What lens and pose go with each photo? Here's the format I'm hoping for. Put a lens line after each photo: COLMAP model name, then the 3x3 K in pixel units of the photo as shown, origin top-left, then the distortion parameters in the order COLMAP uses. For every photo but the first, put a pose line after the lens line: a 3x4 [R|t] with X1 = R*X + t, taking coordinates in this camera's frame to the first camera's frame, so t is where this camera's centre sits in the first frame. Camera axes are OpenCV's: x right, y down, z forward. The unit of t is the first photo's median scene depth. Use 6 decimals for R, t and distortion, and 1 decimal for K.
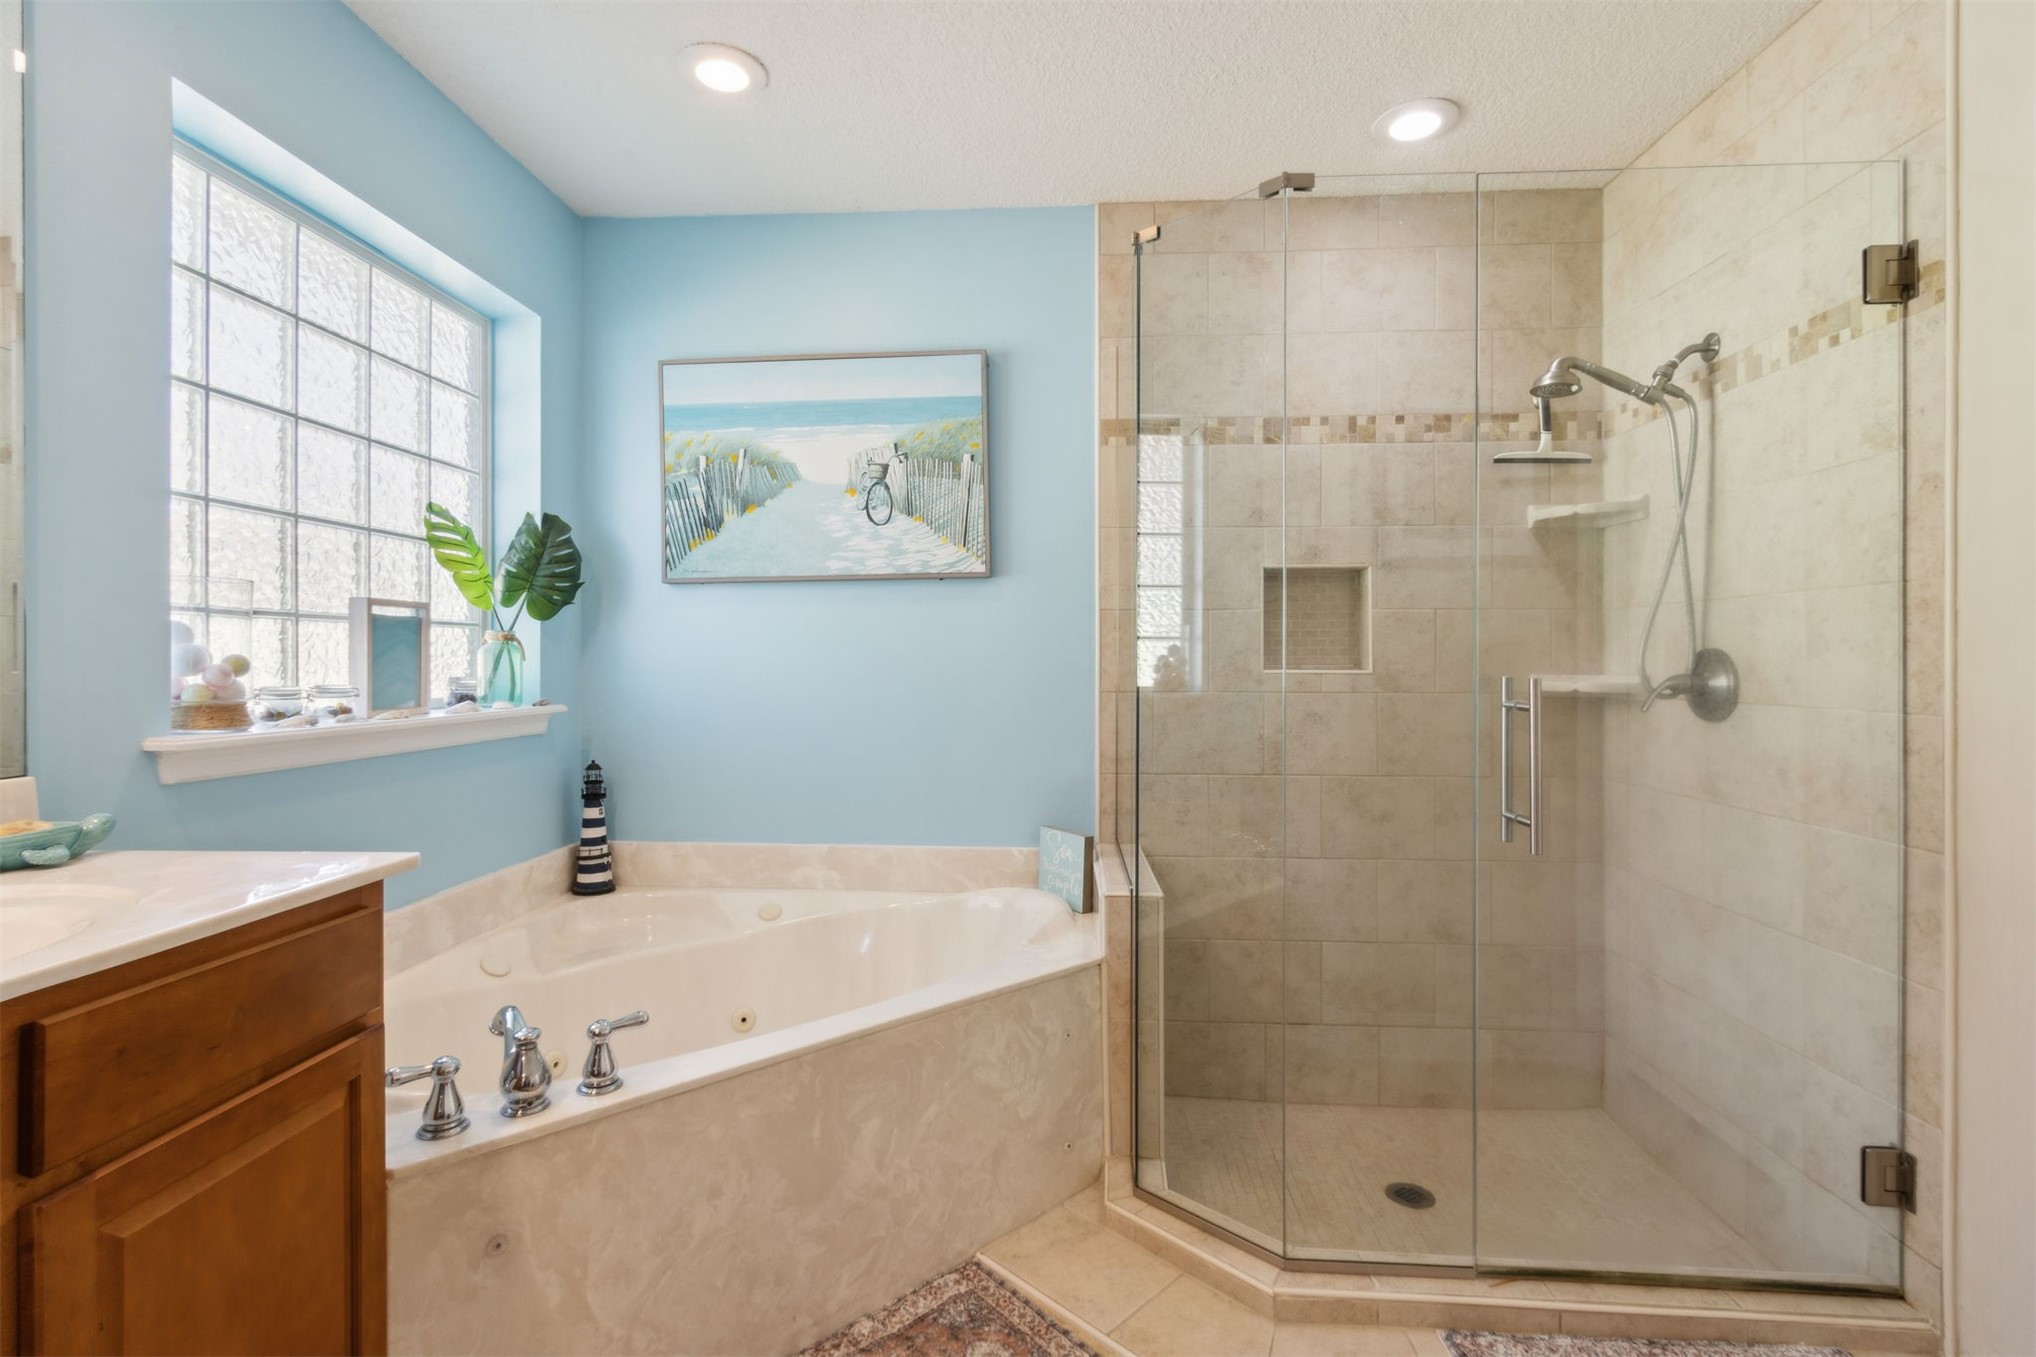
lens RADIAL K [[967.0, 0, 1013.2], [0, 967.0, 666.3], [0, 0, 1]] dist [0.001664, -0.000133]
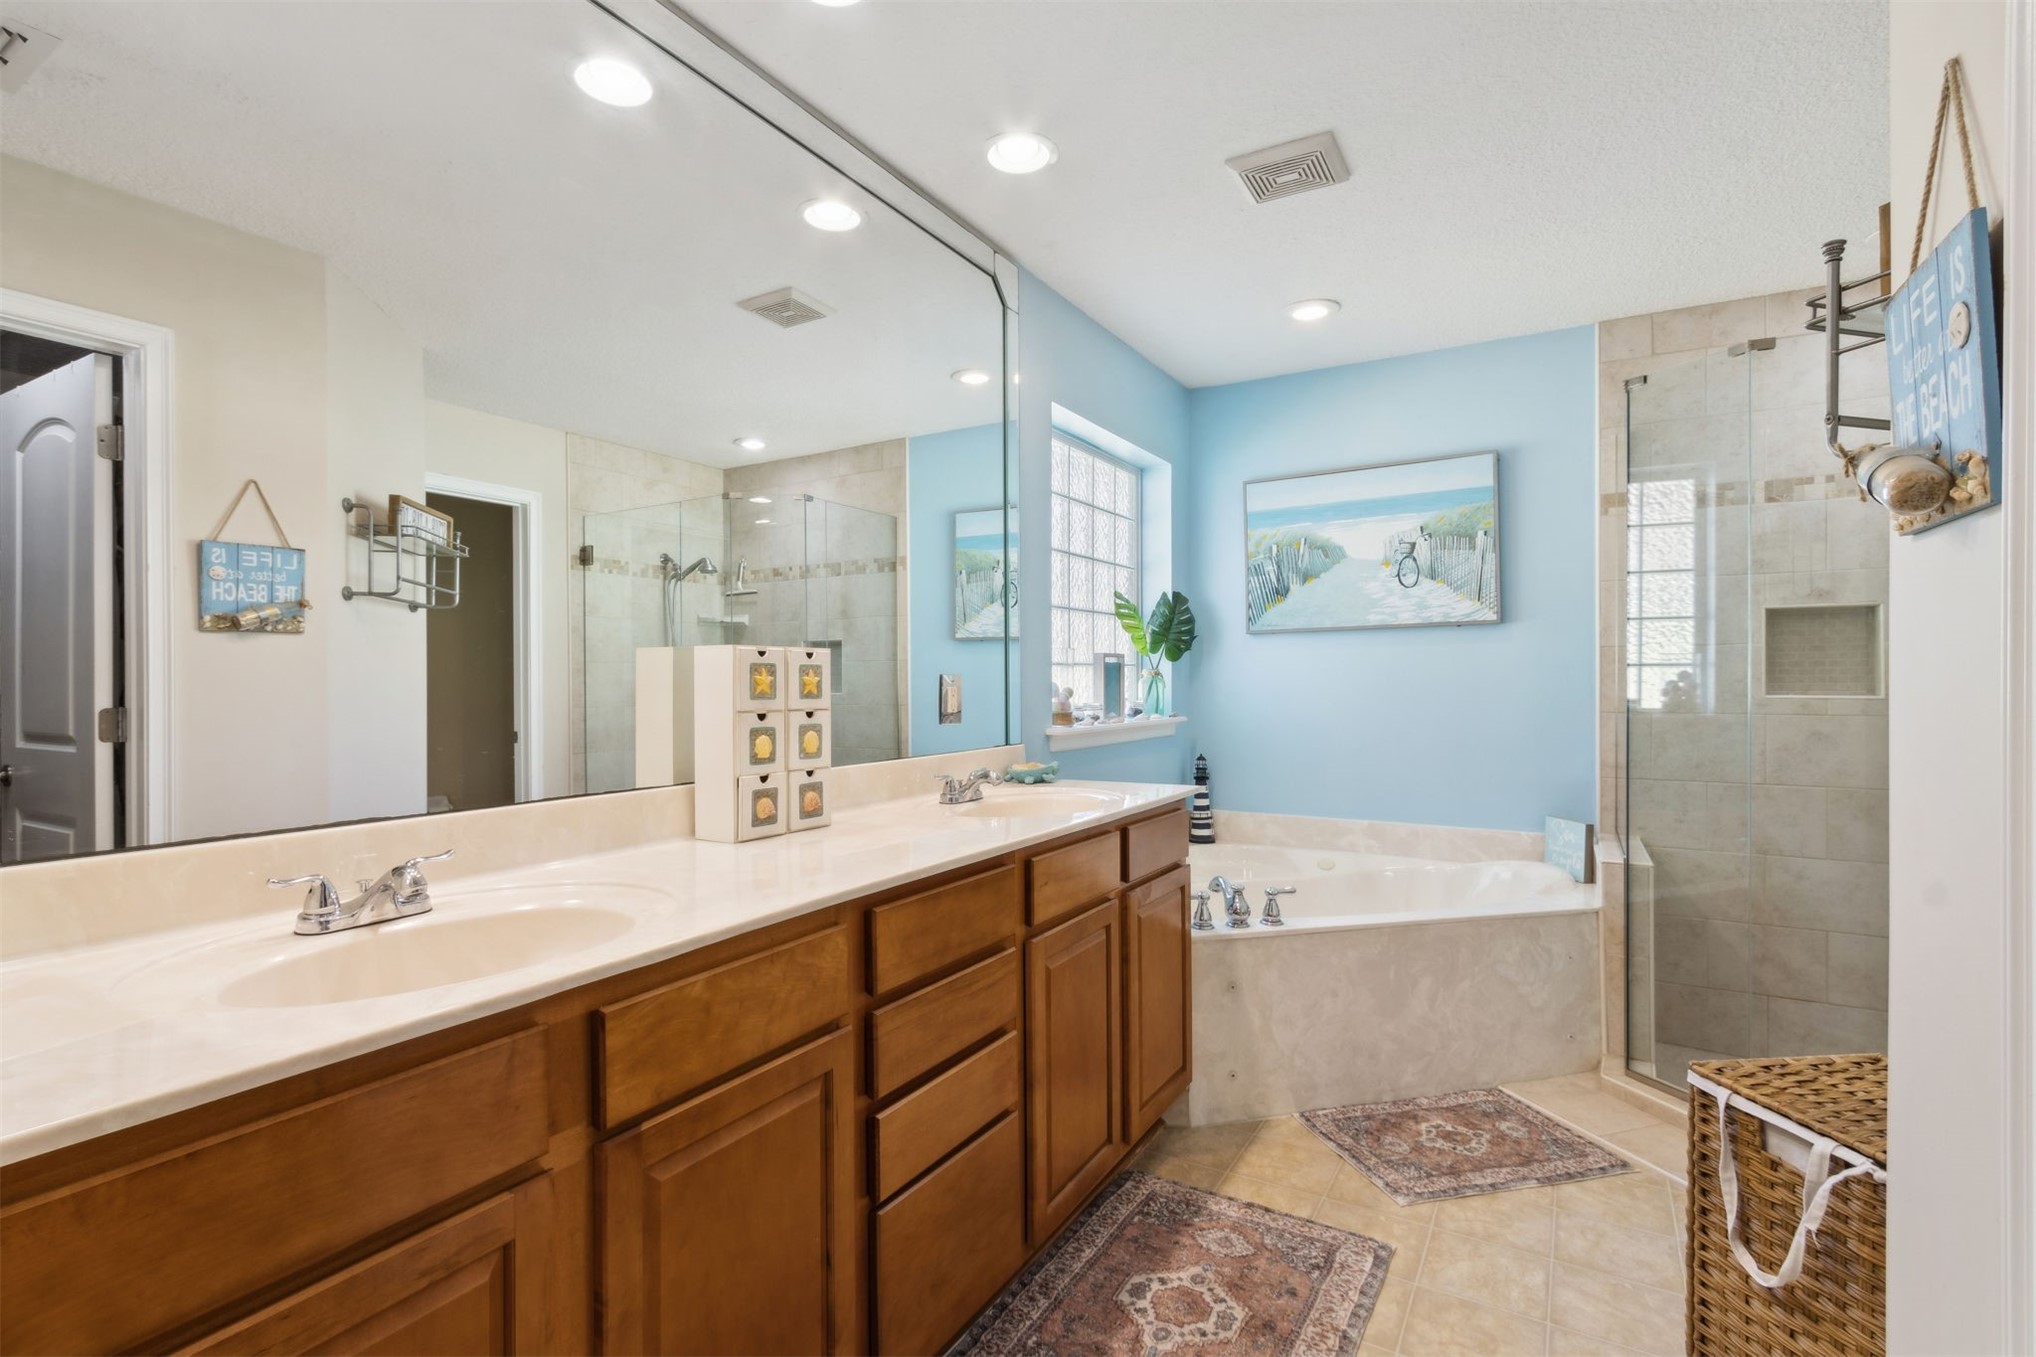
lens RADIAL K [[942.0, 0, 1012.4], [0, 942.0, 684.3], [0, 0, 1]] dist [0.008643, -0.000225]
pose [[0.885757, -0.001996, -0.464145, -0.017214], [0.001224, 0.999997, -0.001965, -0.008508], [0.464148, 0.001172, 0.885757, -0.447874]]
